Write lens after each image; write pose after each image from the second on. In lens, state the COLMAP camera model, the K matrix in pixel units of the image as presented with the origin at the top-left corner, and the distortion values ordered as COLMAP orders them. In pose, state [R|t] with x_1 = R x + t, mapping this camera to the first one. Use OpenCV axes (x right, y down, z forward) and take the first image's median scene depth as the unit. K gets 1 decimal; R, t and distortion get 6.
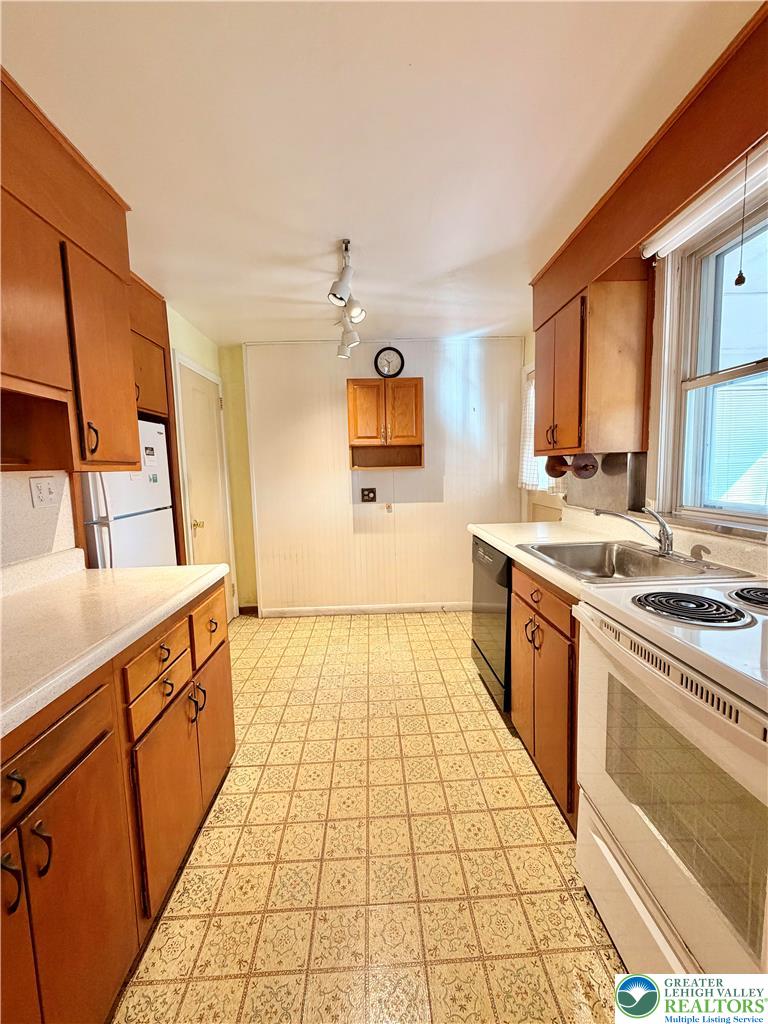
lens RADIAL K [[407.1, 0, 384.7], [0, 407.1, 507.2], [0, 0, 1]] dist [0.001928, 0.000140]
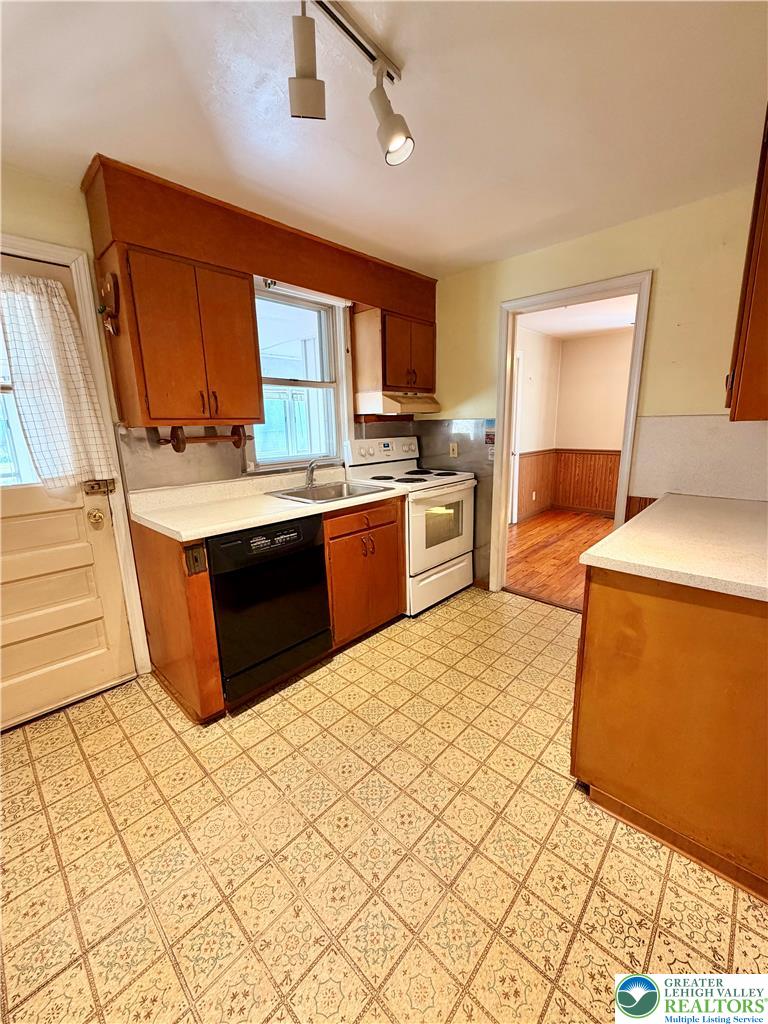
lens RADIAL K [[407.1, 0, 381.7], [0, 407.1, 513.1], [0, 0, 1]] dist [0.001928, 0.000140]
pose [[-0.699692, -0.108642, 0.706136, -0.576460], [0.111694, 0.959583, 0.258310, -0.147013], [-0.705659, 0.259609, -0.659278, 1.545918]]
